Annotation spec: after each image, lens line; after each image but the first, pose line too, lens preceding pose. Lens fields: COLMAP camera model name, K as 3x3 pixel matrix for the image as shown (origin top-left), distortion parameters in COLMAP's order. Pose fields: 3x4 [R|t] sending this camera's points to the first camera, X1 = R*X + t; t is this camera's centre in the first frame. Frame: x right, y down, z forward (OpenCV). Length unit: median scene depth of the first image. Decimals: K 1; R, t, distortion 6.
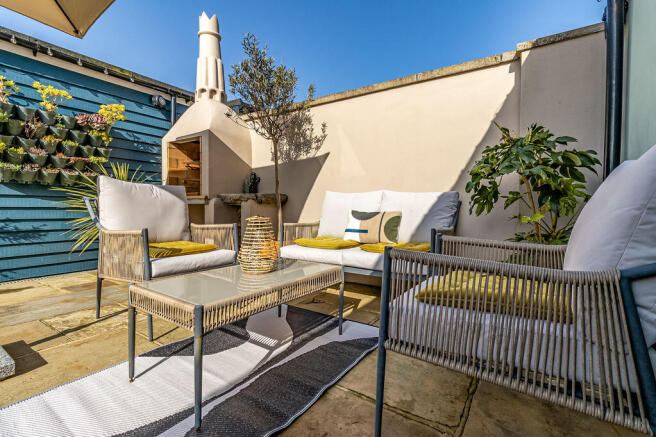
lens RADIAL K [[300.2, 0, 330.0], [0, 300.2, 215.5], [0, 0, 1]] dist [0.005180, 0.000785]
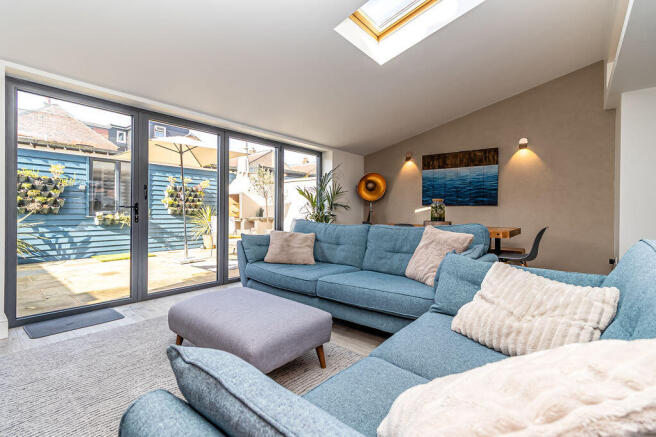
lens RADIAL K [[300.2, 0, 329.0], [0, 300.2, 214.0], [0, 0, 1]] dist [0.005180, 0.000785]
pose [[0.994087, -0.001529, -0.108574, 0.576087], [-0.000547, 0.999818, -0.019085, -0.052679], [0.108583, 0.019032, 0.993905, -1.388136]]
